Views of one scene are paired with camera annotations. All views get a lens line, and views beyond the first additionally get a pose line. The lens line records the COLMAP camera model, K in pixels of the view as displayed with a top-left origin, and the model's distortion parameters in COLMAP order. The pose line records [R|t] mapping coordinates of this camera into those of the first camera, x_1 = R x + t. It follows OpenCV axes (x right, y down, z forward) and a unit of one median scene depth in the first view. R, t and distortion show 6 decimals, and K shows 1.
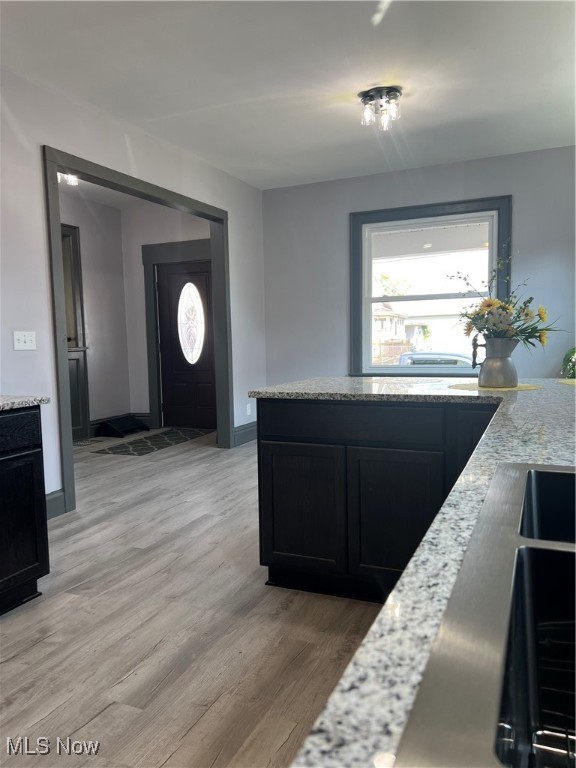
lens RADIAL K [[580.3, 0, 290.9], [0, 580.3, 393.1], [0, 0, 1]] dist [0.053479, -0.049757]
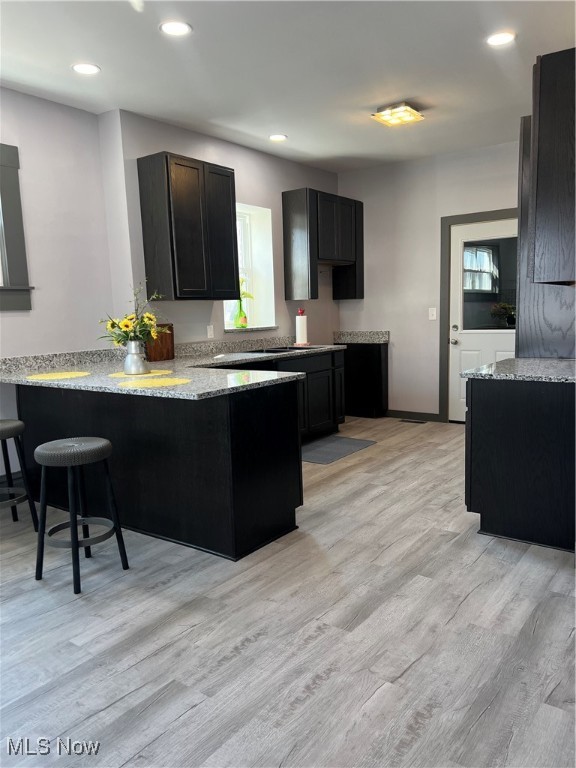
lens RADIAL K [[580.3, 0, 290.9], [0, 580.3, 393.1], [0, 0, 1]] dist [0.053479, -0.049757]
pose [[-0.974149, 0.015832, 0.225353, -0.291081], [0.070466, 0.969066, 0.236527, -0.233029], [-0.214637, 0.246292, -0.945130, 1.947465]]
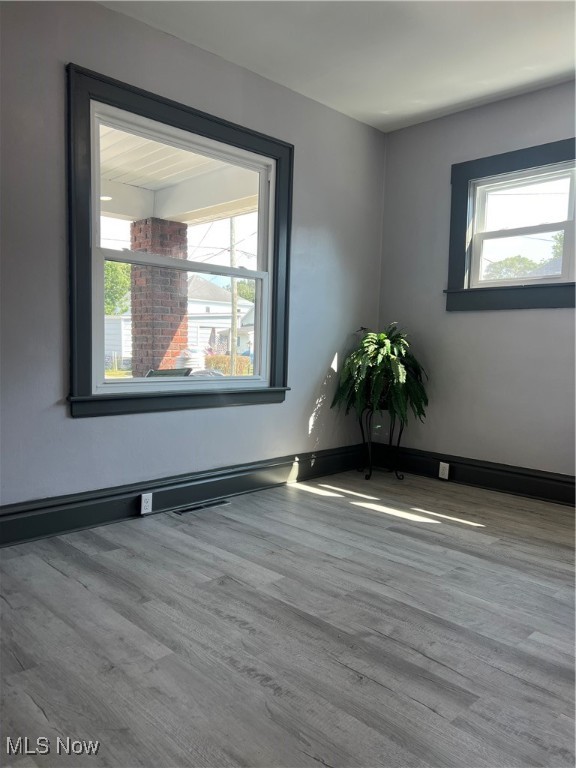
lens RADIAL K [[580.3, 0, 290.9], [0, 580.3, 393.1], [0, 0, 1]] dist [0.053479, -0.049757]
pose [[0.372801, -0.048681, 0.926634, -0.594236], [0.062428, 0.997676, 0.027297, -0.084212], [-0.925809, 0.047671, 0.374973, 1.350586]]
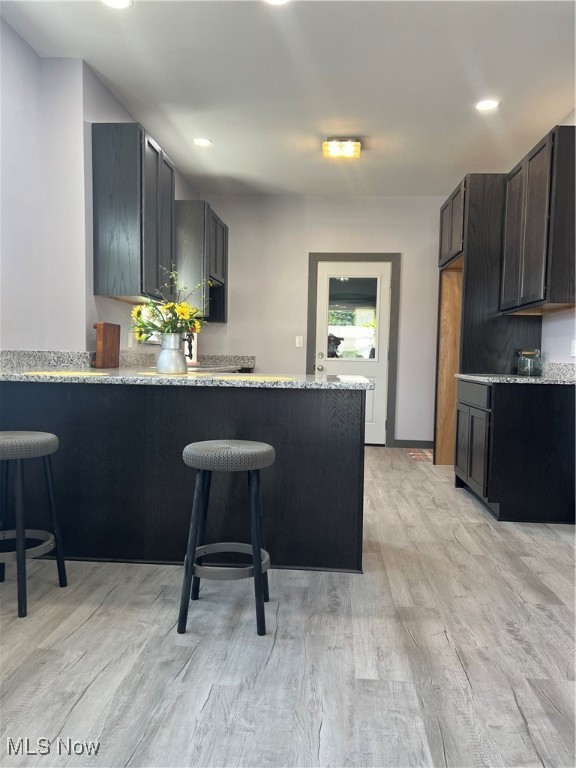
lens RADIAL K [[580.3, 0, 290.9], [0, 580.3, 393.1], [0, 0, 1]] dist [0.053479, -0.049757]
pose [[-0.942673, 0.019259, -0.333163, 0.439311], [-0.037963, 0.985664, 0.164392, -0.146296], [0.331553, 0.167616, -0.928428, 1.855954]]
